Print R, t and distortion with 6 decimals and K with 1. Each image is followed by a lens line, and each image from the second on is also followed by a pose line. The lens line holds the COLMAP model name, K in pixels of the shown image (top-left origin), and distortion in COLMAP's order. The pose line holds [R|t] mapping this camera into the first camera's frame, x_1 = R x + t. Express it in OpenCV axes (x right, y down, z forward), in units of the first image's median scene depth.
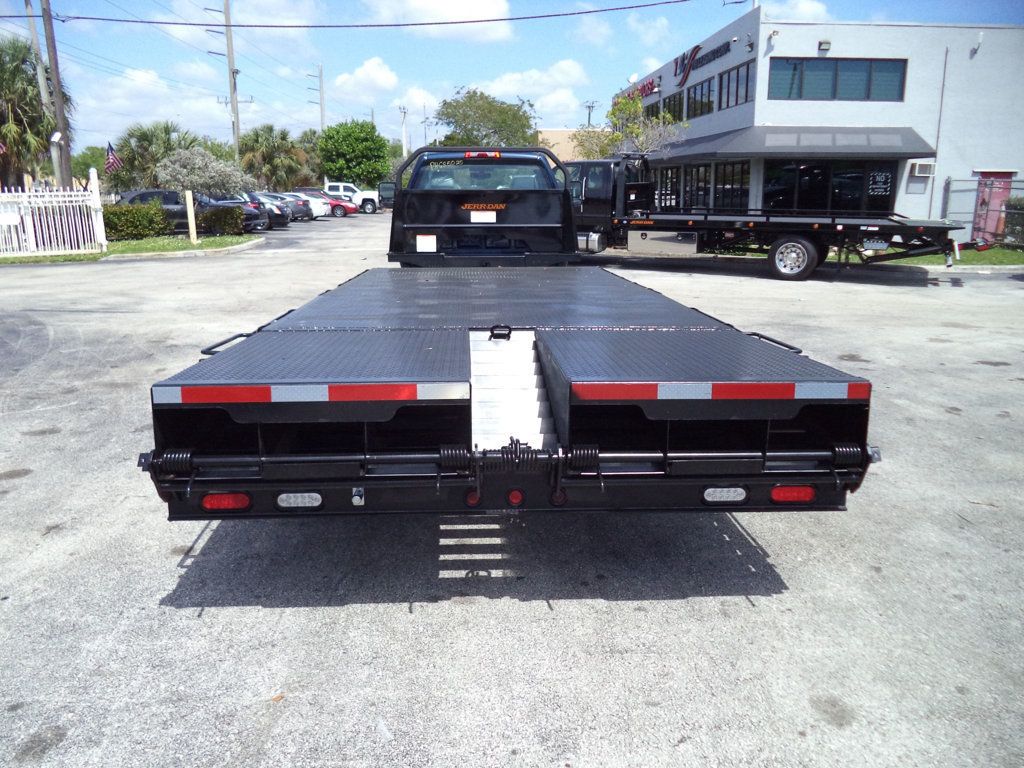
lens RADIAL K [[834.9, 0, 512.0], [0, 834.9, 384.0], [0, 0, 1]] dist [-0.014463, -0.014894]
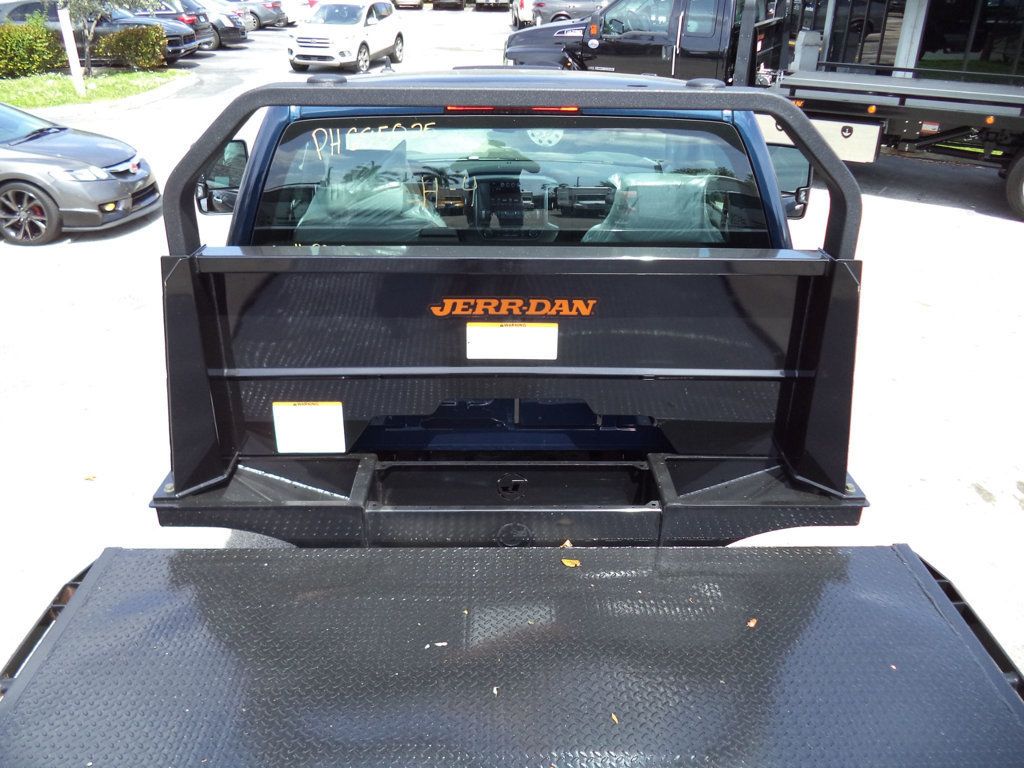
lens RADIAL K [[834.9, 0, 512.0], [0, 834.9, 384.0], [0, 0, 1]] dist [-0.014463, -0.014894]
pose [[0.999540, 0.023762, -0.018846, -0.015501], [-0.018673, 0.971823, 0.234970, -0.137151], [0.023898, -0.234510, 0.971820, 0.395015]]
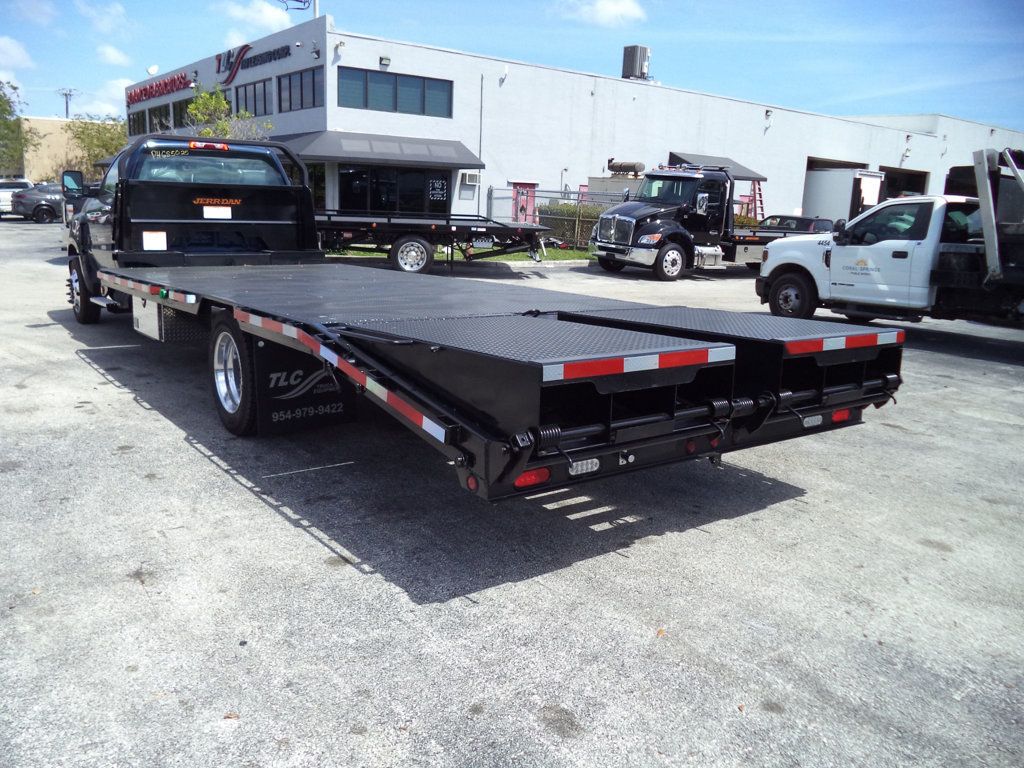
lens RADIAL K [[834.8, 0, 512.0], [0, 834.8, 384.0], [0, 0, 1]] dist [-0.035889, -0.000267]
pose [[0.833664, -0.089430, 0.544983, -0.154515], [0.090604, 0.995579, 0.024774, -0.000608], [-0.544789, 0.028724, 0.838081, 0.023123]]
